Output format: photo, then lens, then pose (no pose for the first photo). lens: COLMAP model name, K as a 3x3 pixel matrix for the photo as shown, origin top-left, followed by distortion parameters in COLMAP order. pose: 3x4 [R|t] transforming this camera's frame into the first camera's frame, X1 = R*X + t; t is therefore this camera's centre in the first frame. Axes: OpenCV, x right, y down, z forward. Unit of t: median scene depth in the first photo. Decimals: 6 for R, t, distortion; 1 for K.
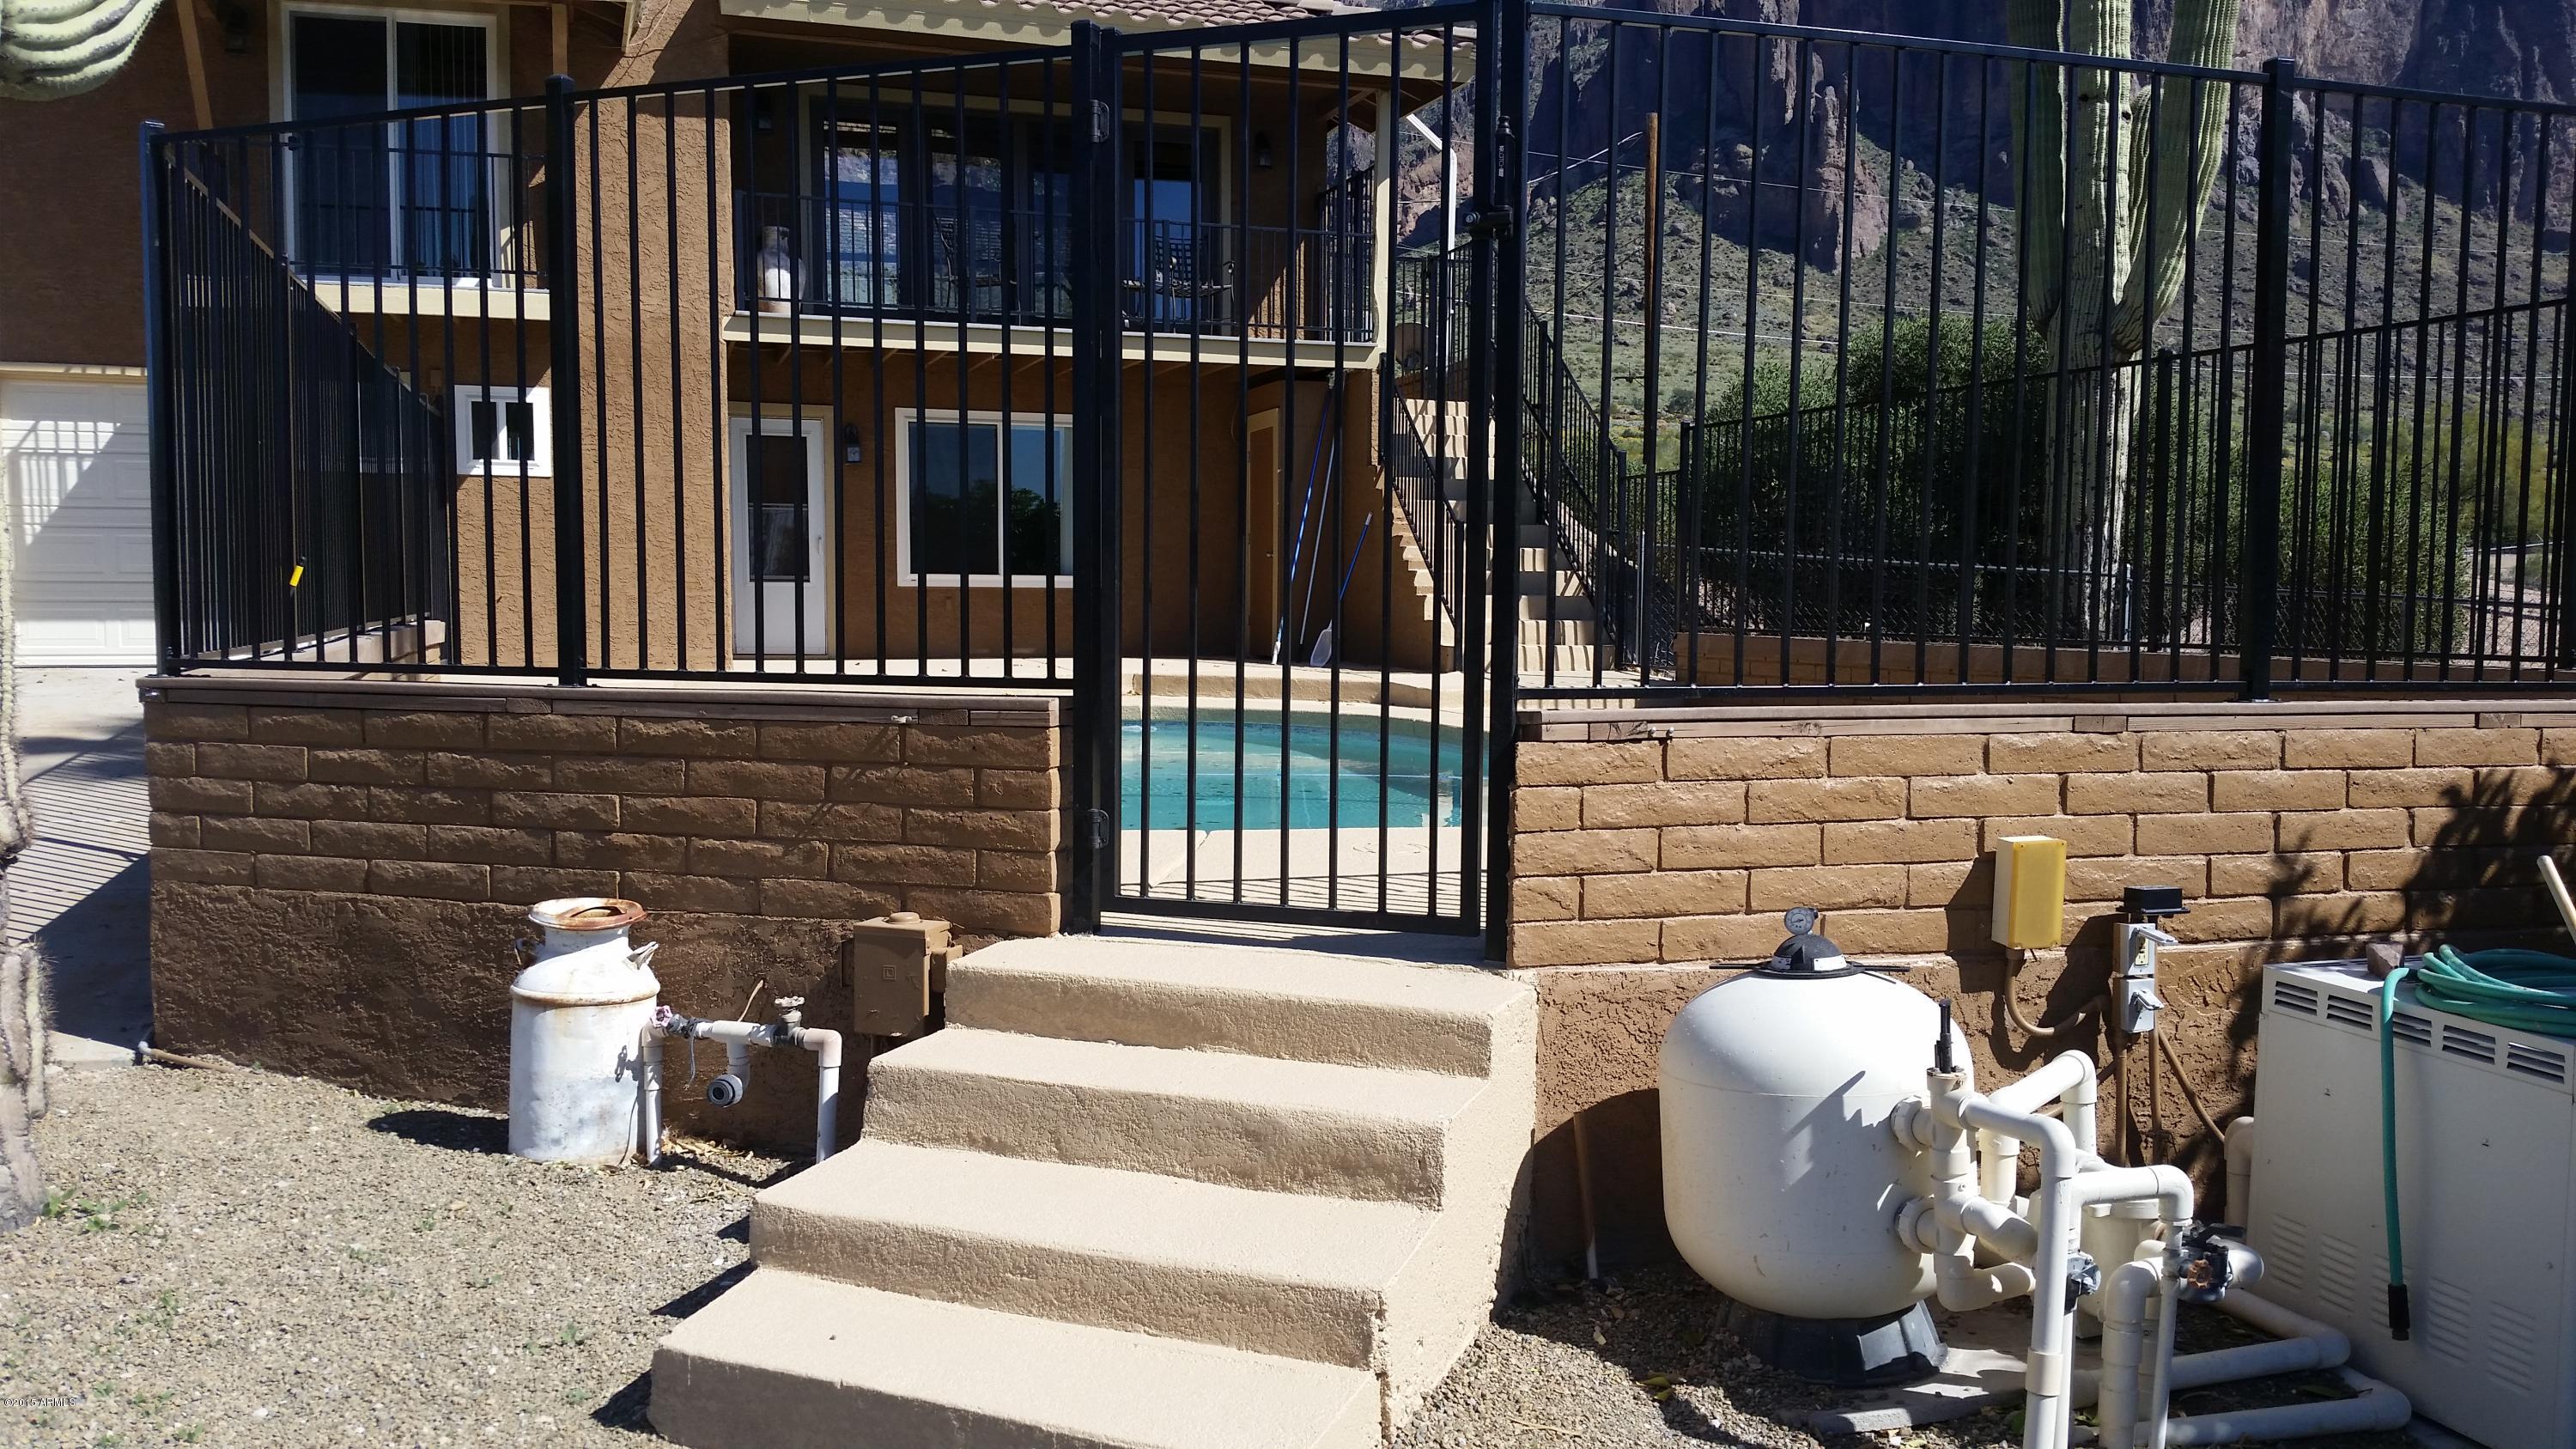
lens RADIAL K [[2499.2, 0, 1054.5], [0, 2499.2, 730.6], [0, 0, 1]] dist [0.189947, -0.758389]
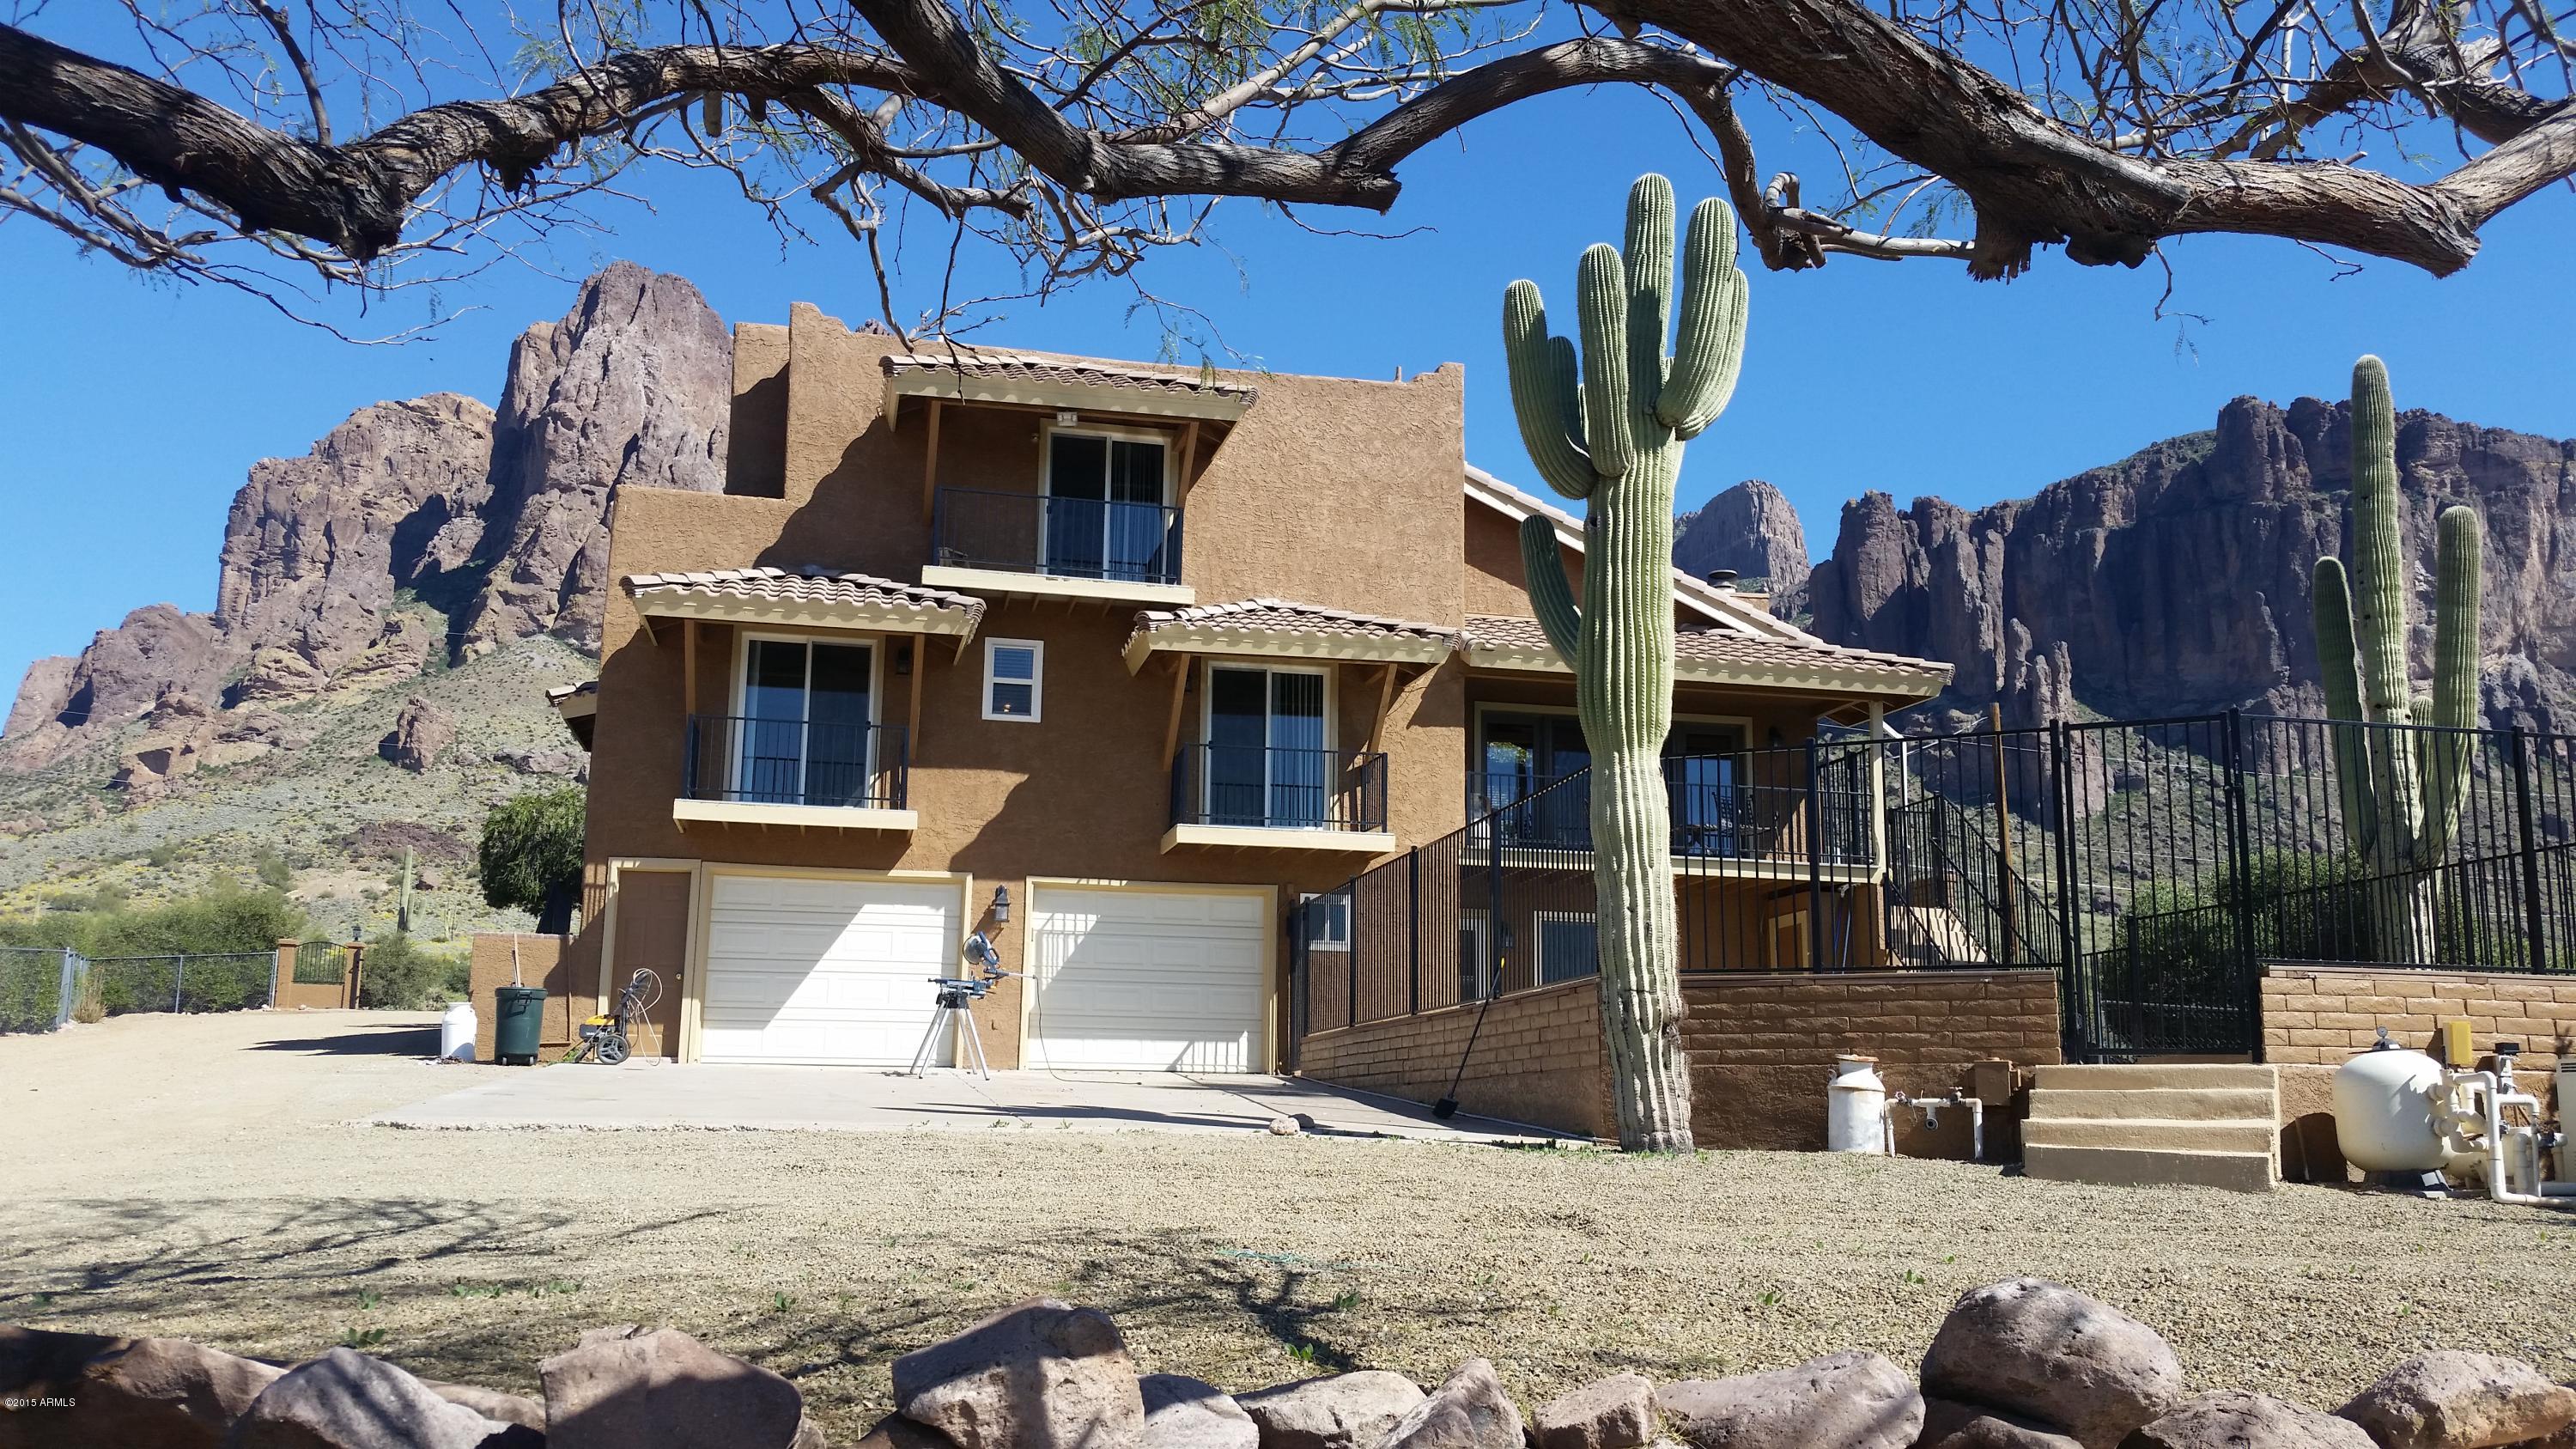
lens RADIAL K [[2089.7, 0, 1280.1], [0, 2089.7, 746.3], [0, 0, 1]] dist [0.127920, -0.273944]
pose [[0.996647, -0.005943, -0.081600, -0.574846], [-0.011921, 0.976165, -0.216702, 0.227812], [0.080943, 0.216948, 0.972822, -1.144944]]
